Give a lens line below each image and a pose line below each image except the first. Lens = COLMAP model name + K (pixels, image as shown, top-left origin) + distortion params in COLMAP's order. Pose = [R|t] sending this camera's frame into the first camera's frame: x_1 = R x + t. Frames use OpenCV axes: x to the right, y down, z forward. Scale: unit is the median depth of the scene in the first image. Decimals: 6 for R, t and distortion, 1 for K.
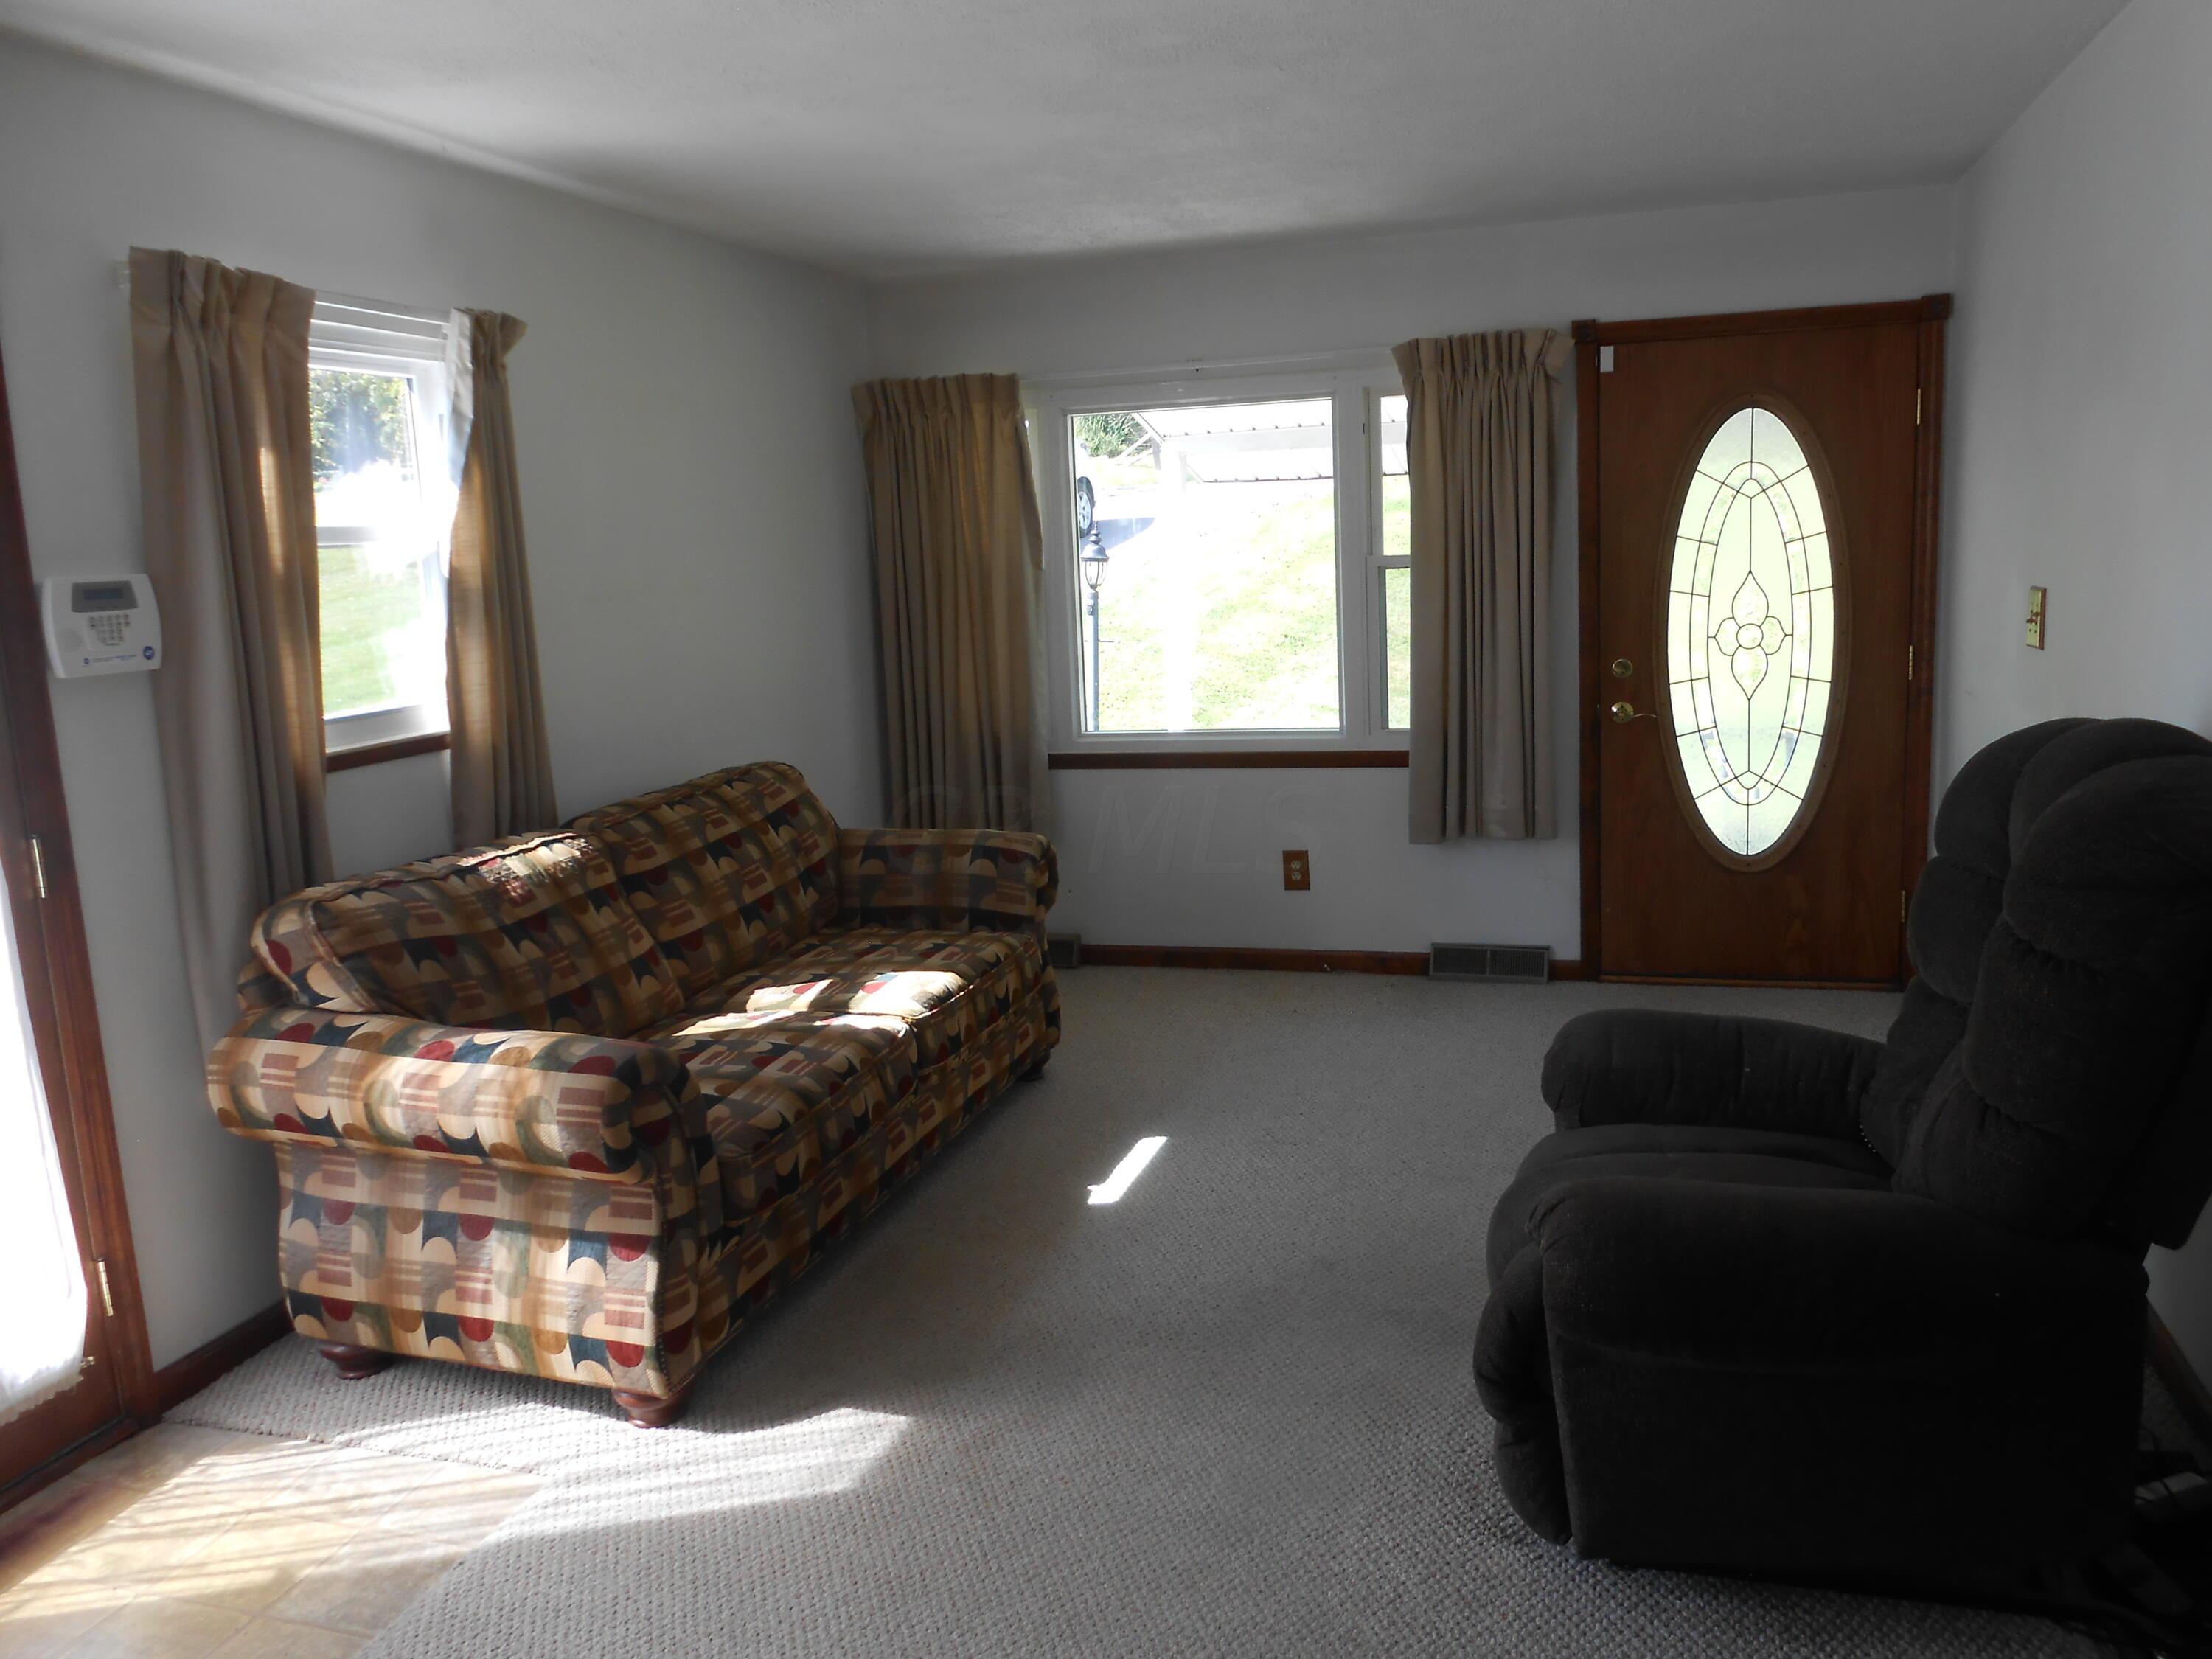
lens RADIAL K [[1691.3, 0, 1138.9], [0, 1691.3, 834.7], [0, 0, 1]] dist [-0.064430, 0.028544]
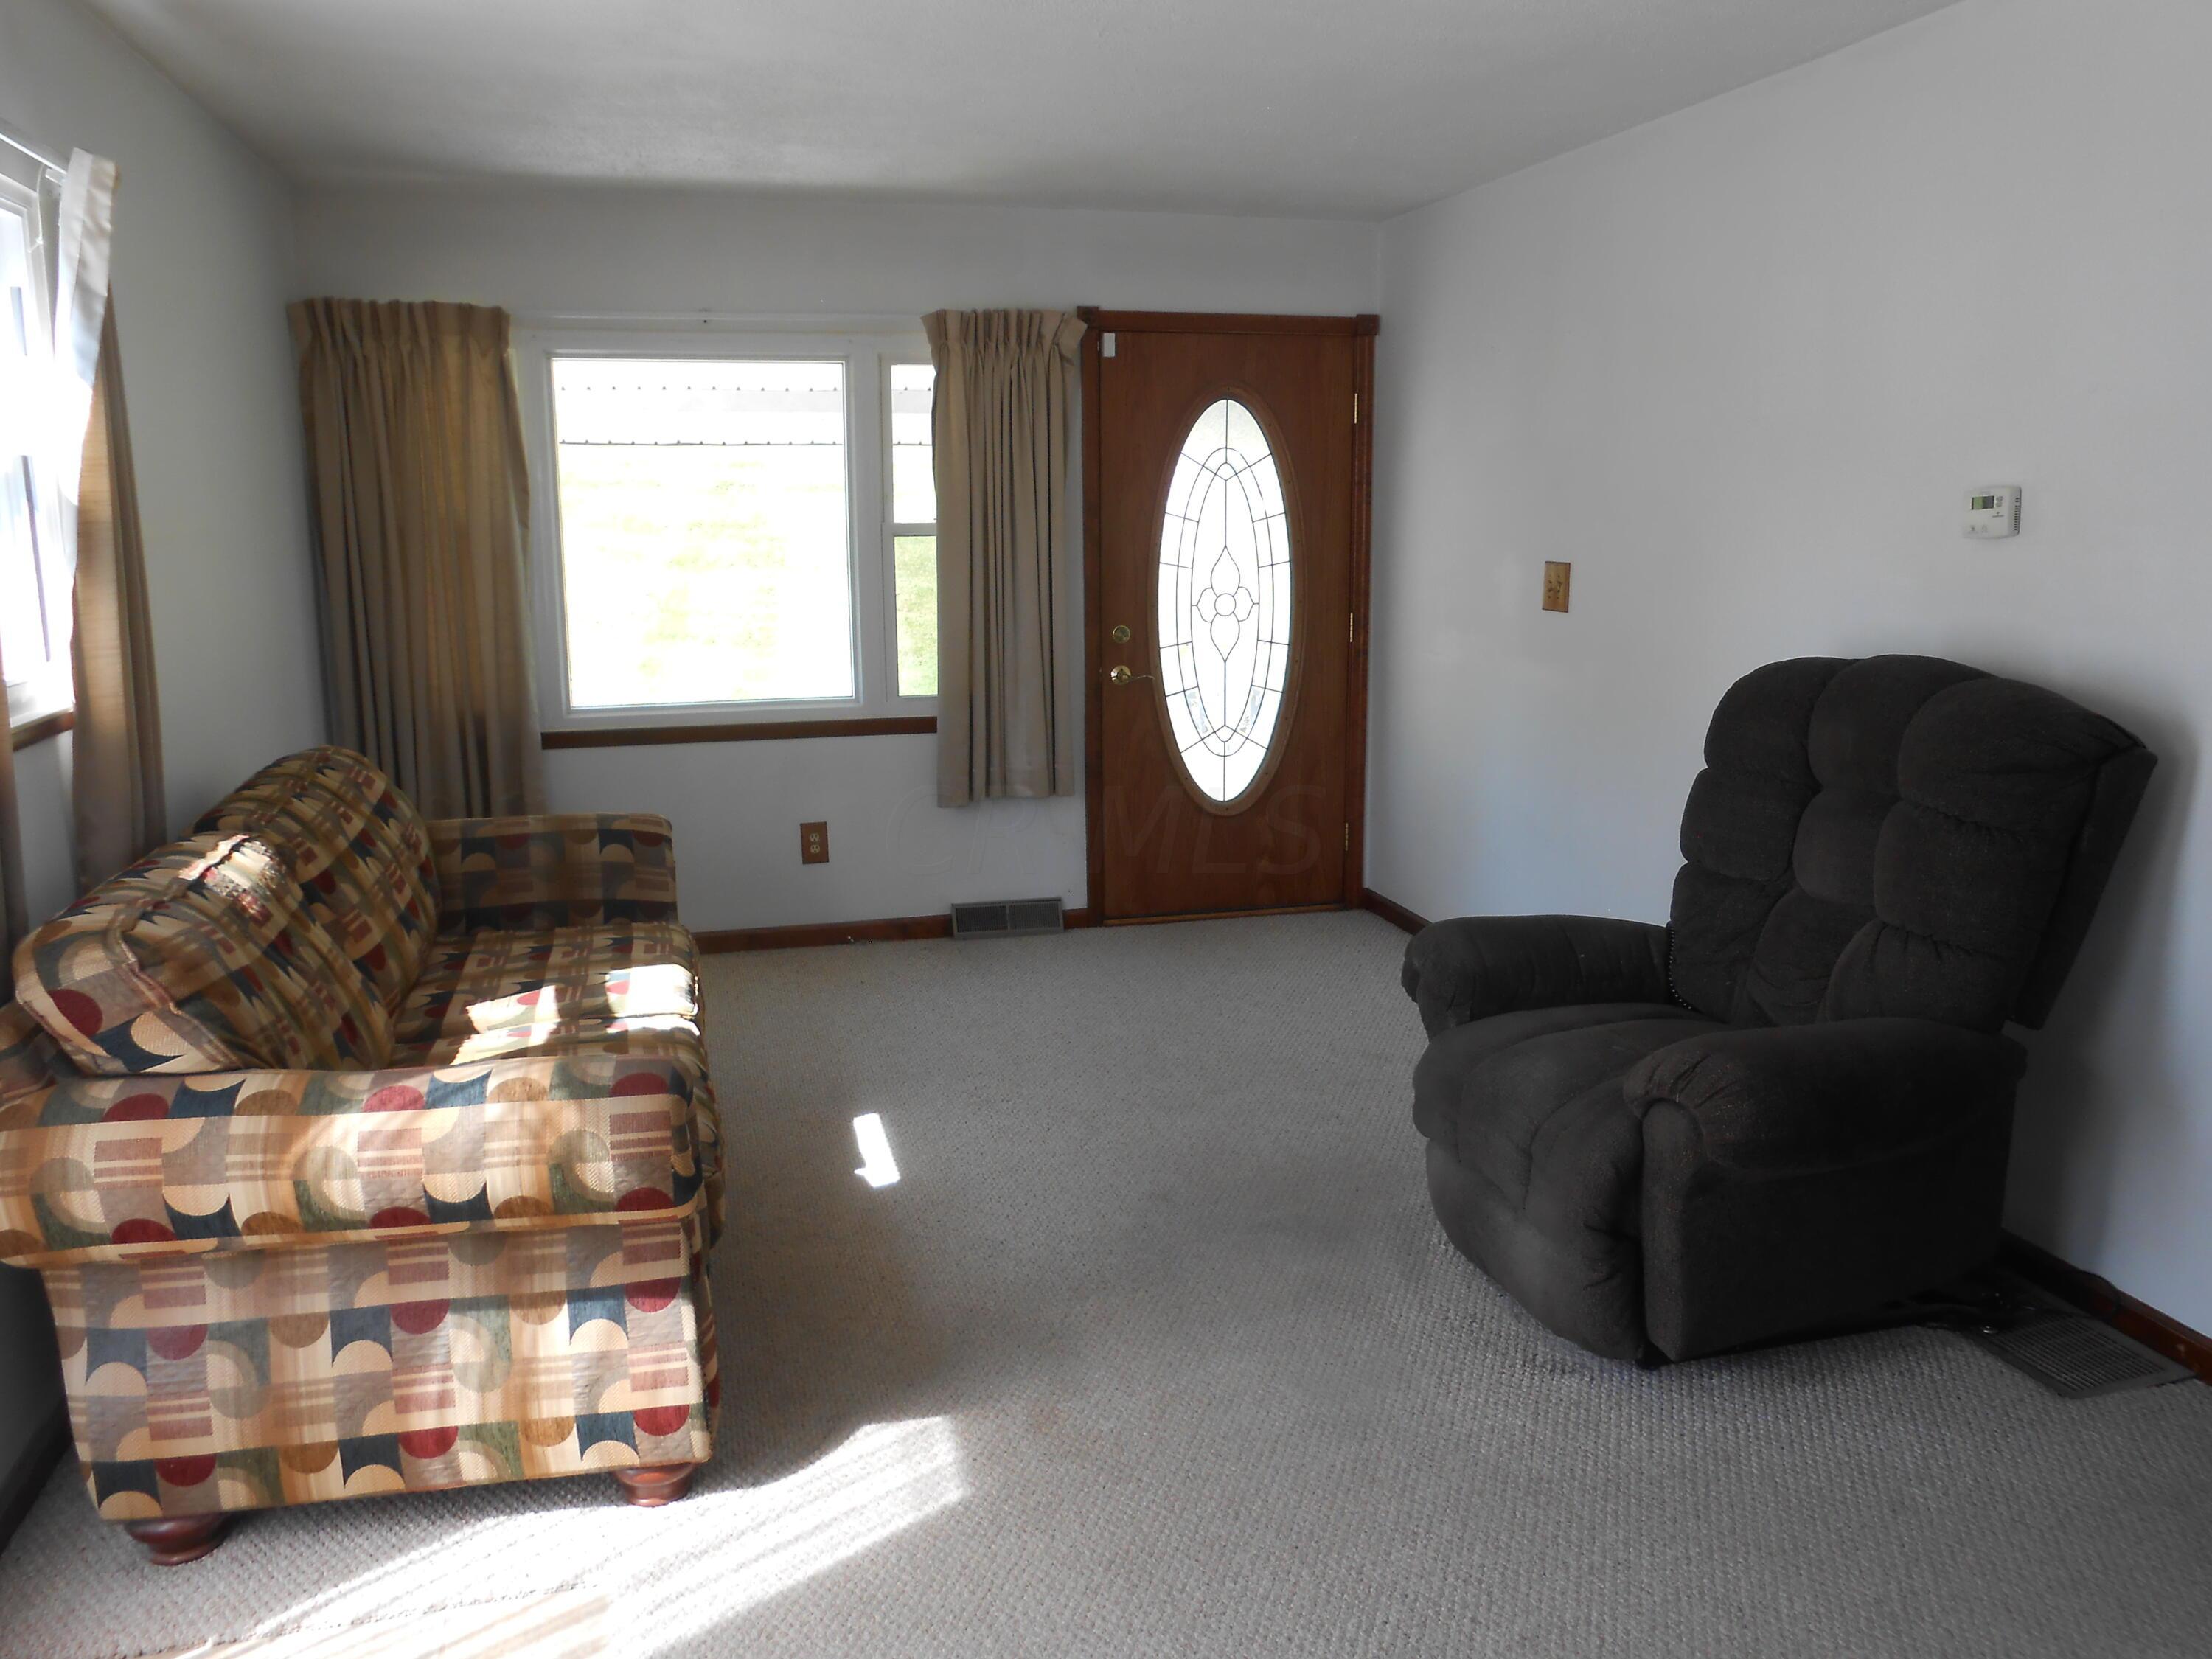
lens RADIAL K [[1691.3, 0, 1138.9], [0, 1691.3, 834.7], [0, 0, 1]] dist [-0.064430, 0.028544]
pose [[0.844068, -0.062899, 0.532535, -0.501429], [0.058655, 0.997968, 0.024905, 0.005503], [-0.533019, 0.010215, 0.846042, 0.137425]]
